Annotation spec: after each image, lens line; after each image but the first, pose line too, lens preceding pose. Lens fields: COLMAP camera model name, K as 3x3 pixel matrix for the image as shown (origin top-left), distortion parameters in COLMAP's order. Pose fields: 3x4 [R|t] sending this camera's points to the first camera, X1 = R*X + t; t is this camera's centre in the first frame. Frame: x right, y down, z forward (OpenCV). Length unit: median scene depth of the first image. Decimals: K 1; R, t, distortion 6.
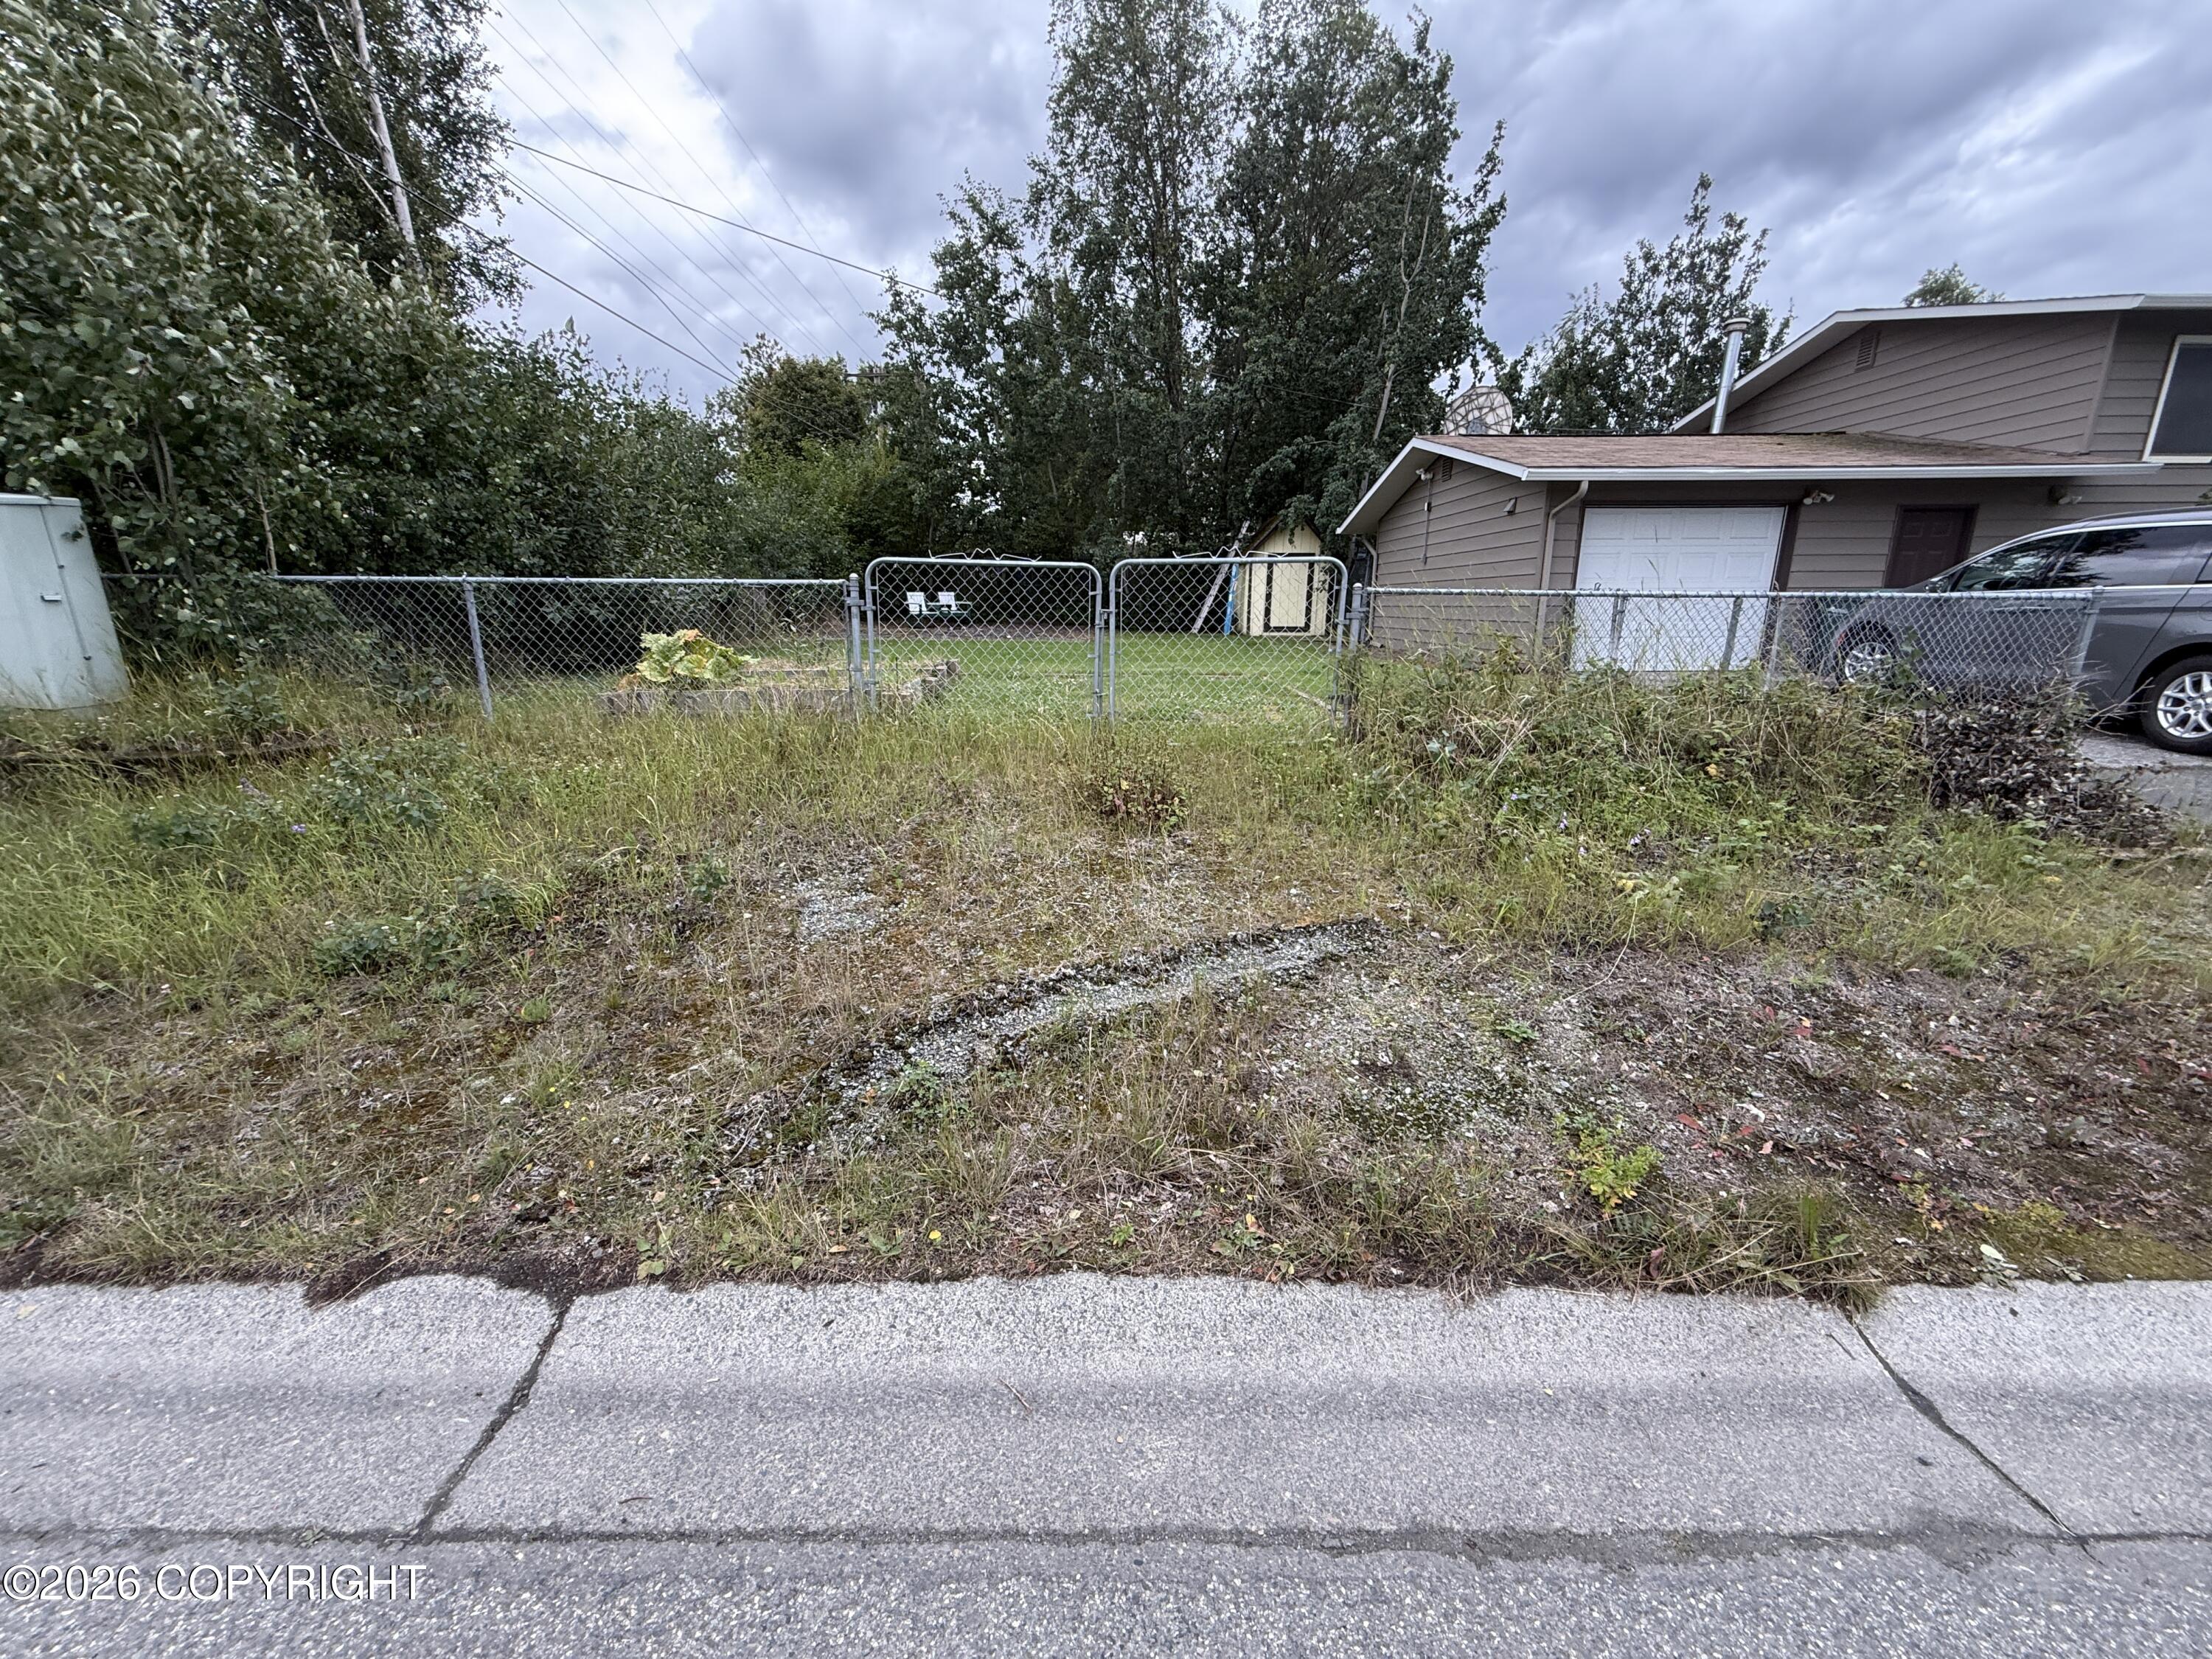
lens RADIAL K [[877.7, 0, 1097.3], [0, 877.7, 833.1], [0, 0, 1]] dist [-0.001312, 0.000232]
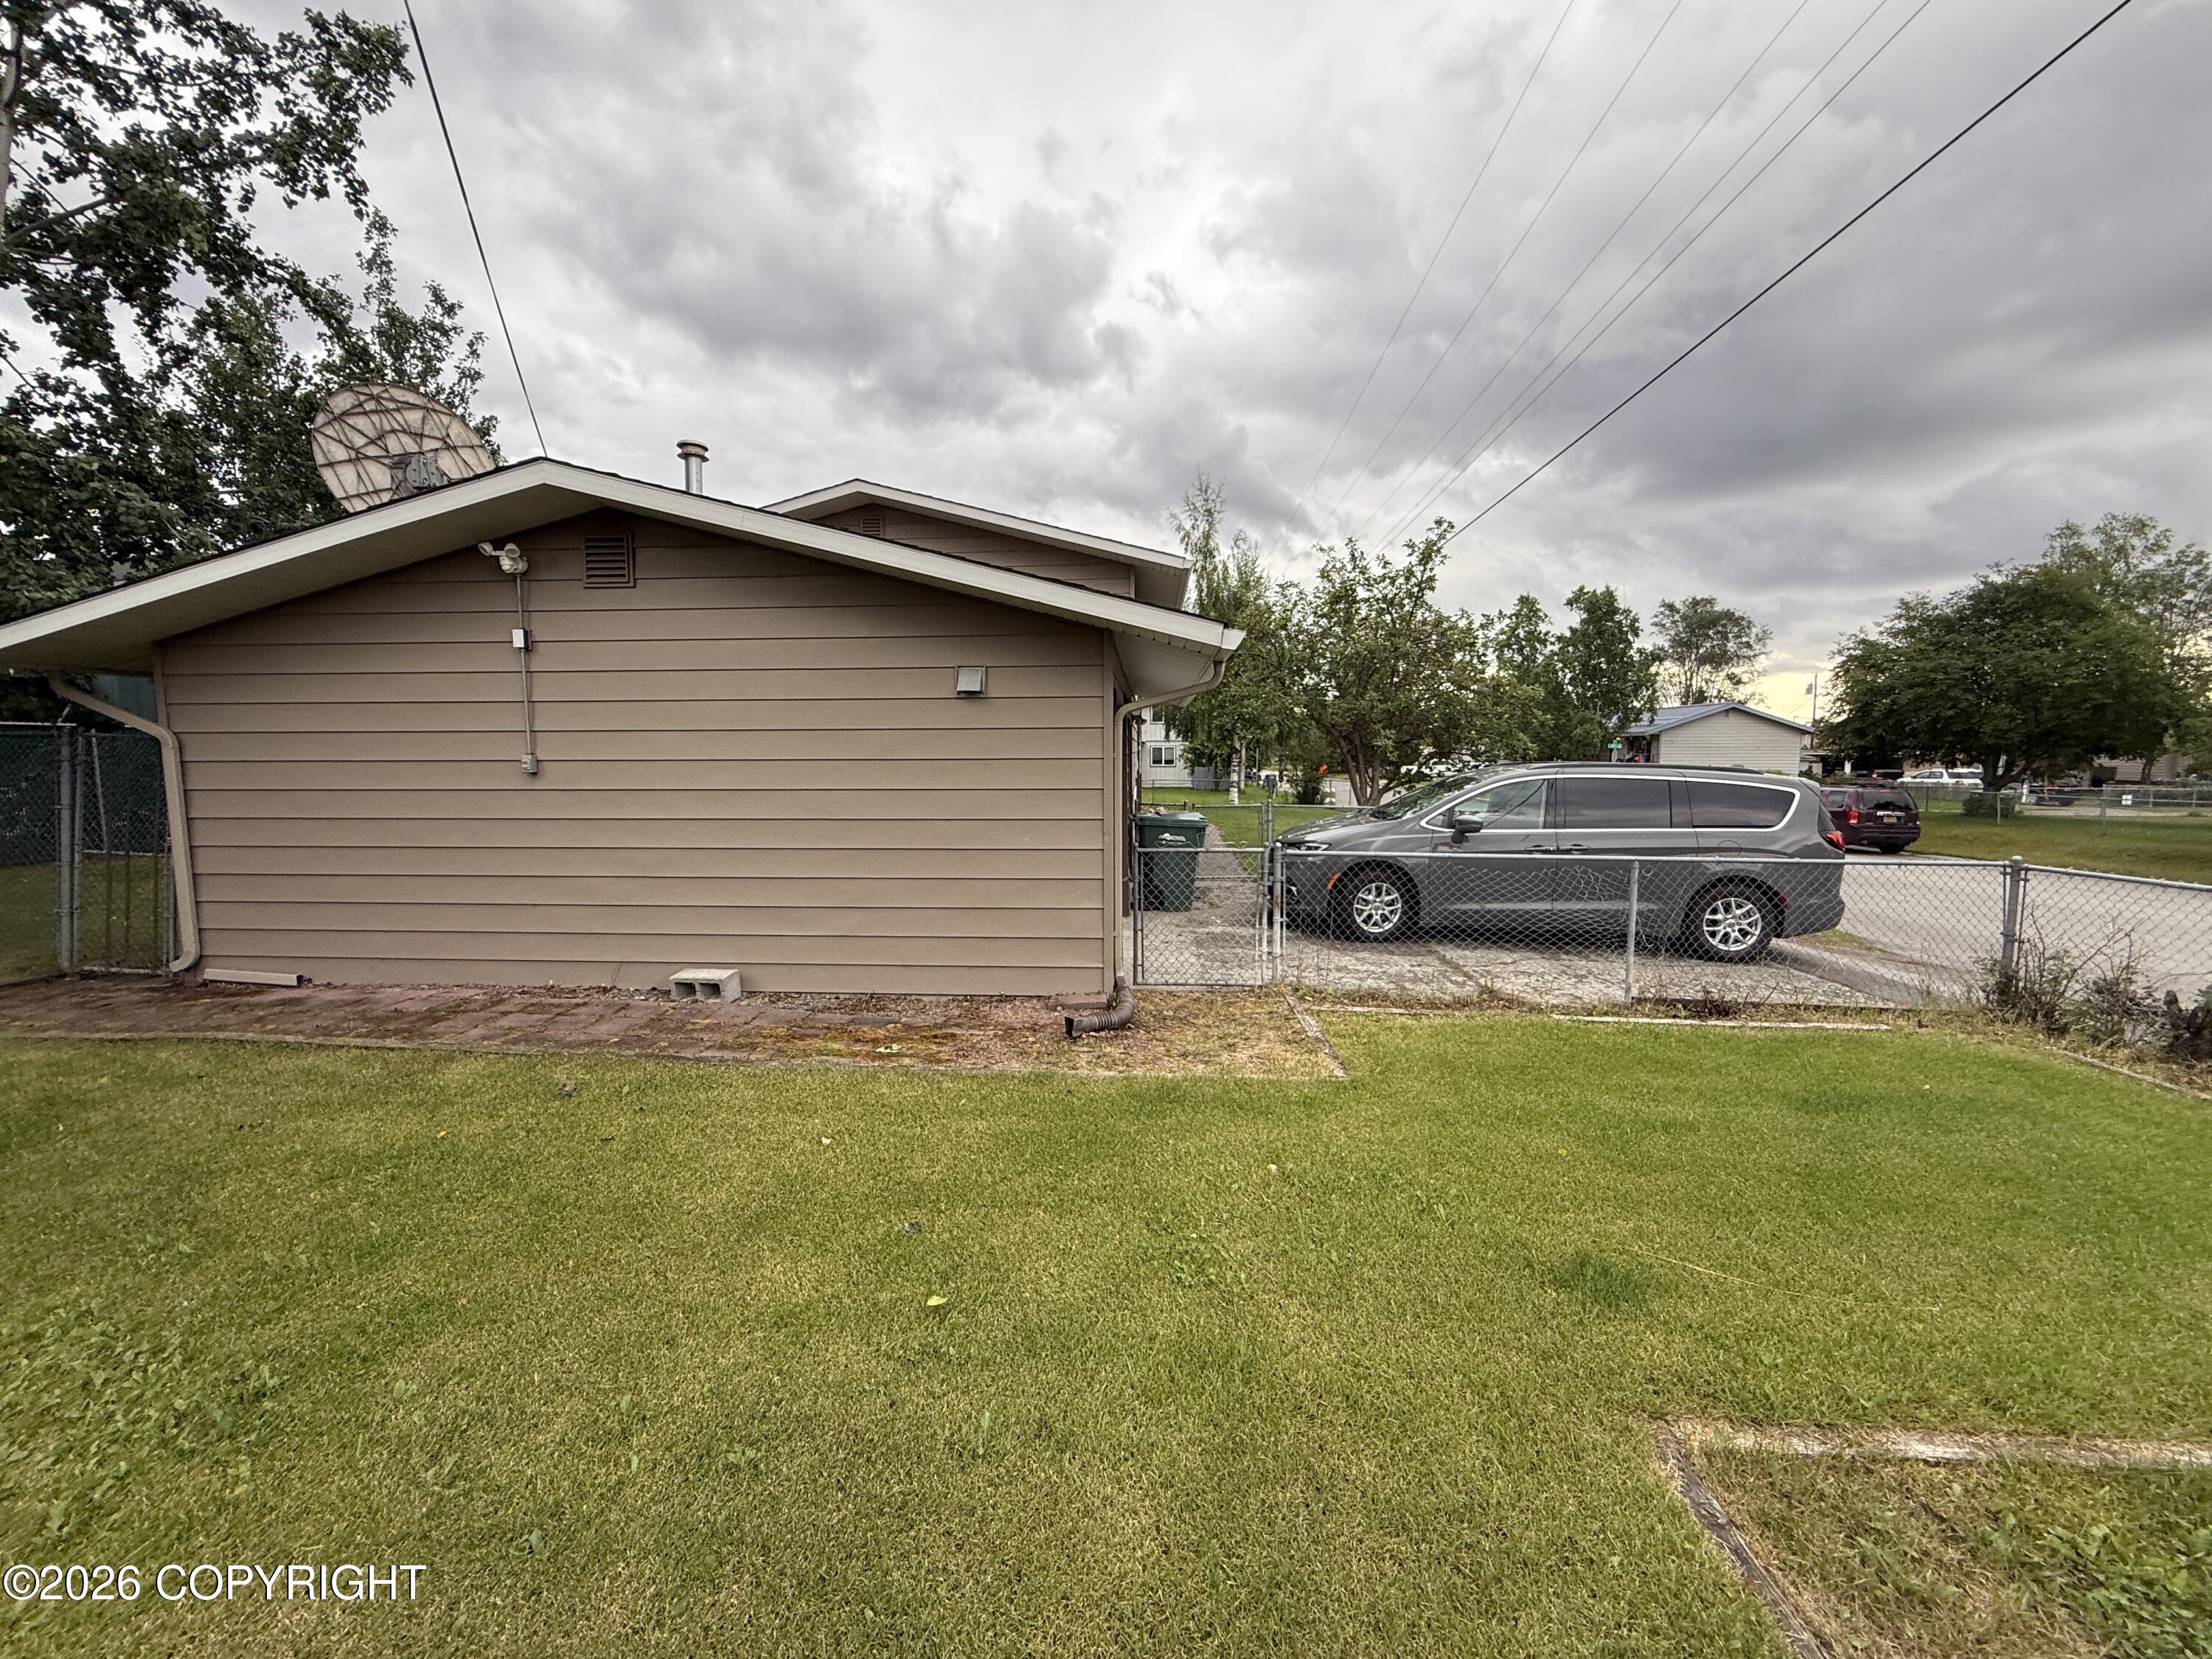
lens RADIAL K [[877.7, 0, 1097.3], [0, 877.7, 833.1], [0, 0, 1]] dist [-0.001312, 0.000232]
pose [[0.062480, -0.084411, 0.994470, -0.007044], [0.255996, 0.964437, 0.065778, -0.172671], [-0.964657, 0.250470, 0.081867, 0.514503]]
